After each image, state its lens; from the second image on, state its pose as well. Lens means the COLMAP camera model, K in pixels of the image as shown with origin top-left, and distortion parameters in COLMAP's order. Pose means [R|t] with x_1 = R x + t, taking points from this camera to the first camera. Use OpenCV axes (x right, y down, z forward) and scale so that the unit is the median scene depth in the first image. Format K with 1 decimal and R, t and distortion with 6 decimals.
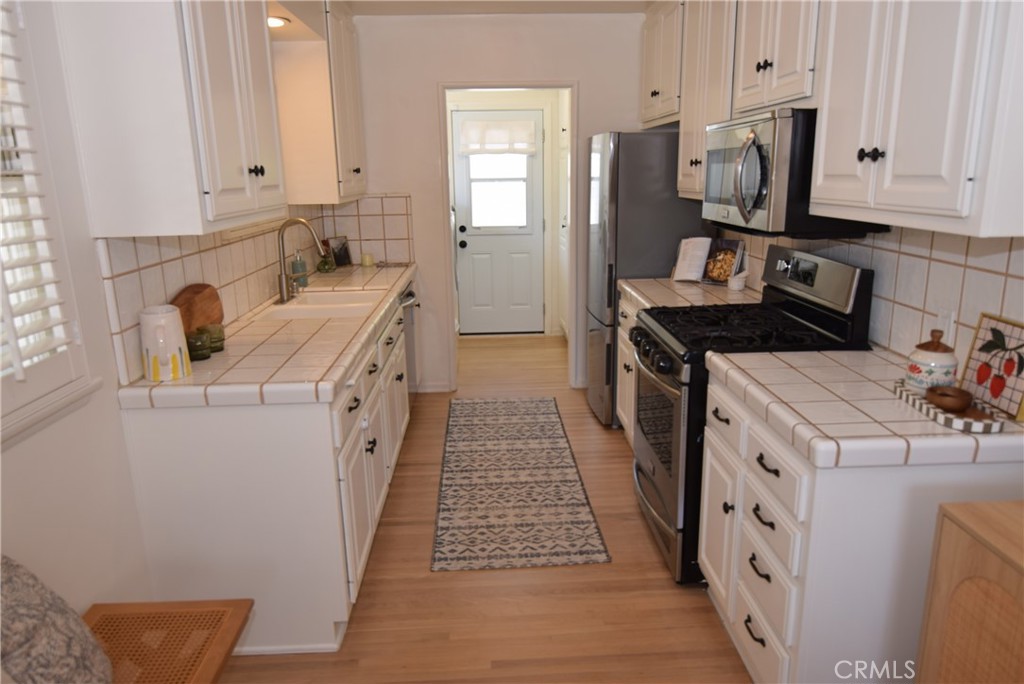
lens RADIAL K [[695.4, 0, 511.8], [0, 695.4, 342.2], [0, 0, 1]] dist [-0.011549, -0.002535]
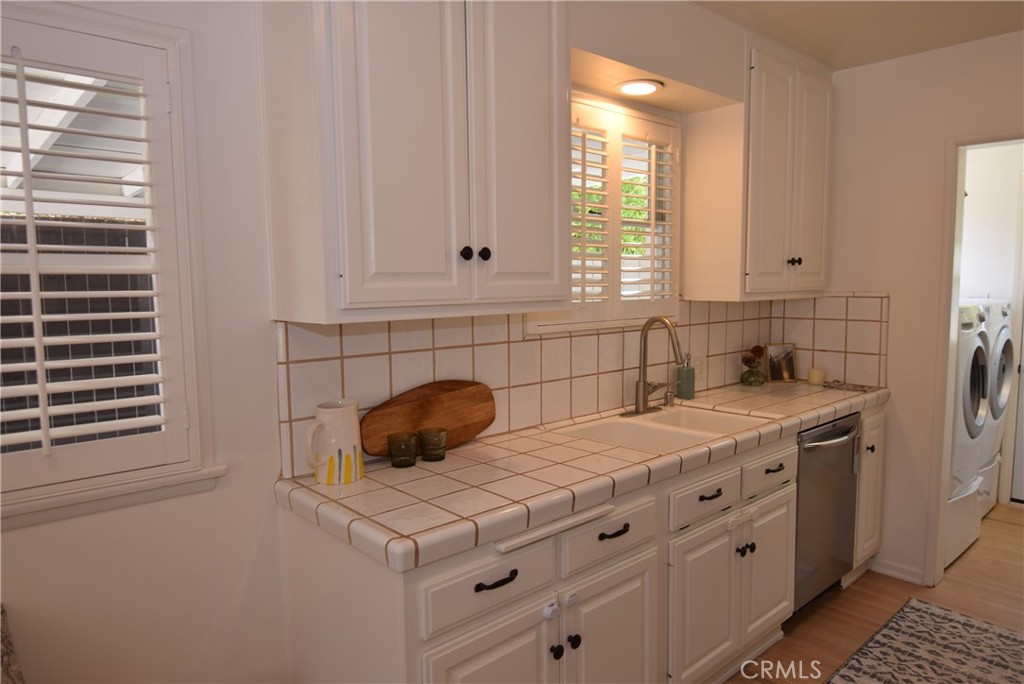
lens RADIAL K [[662.8, 0, 513.3], [0, 662.8, 342.0], [0, 0, 1]] dist [-0.012065, -0.002315]
pose [[0.638128, 0.075046, -0.766264, 0.147739], [-0.181478, 0.981857, -0.054971, -0.060215], [0.748237, 0.174139, 0.640170, 0.303550]]
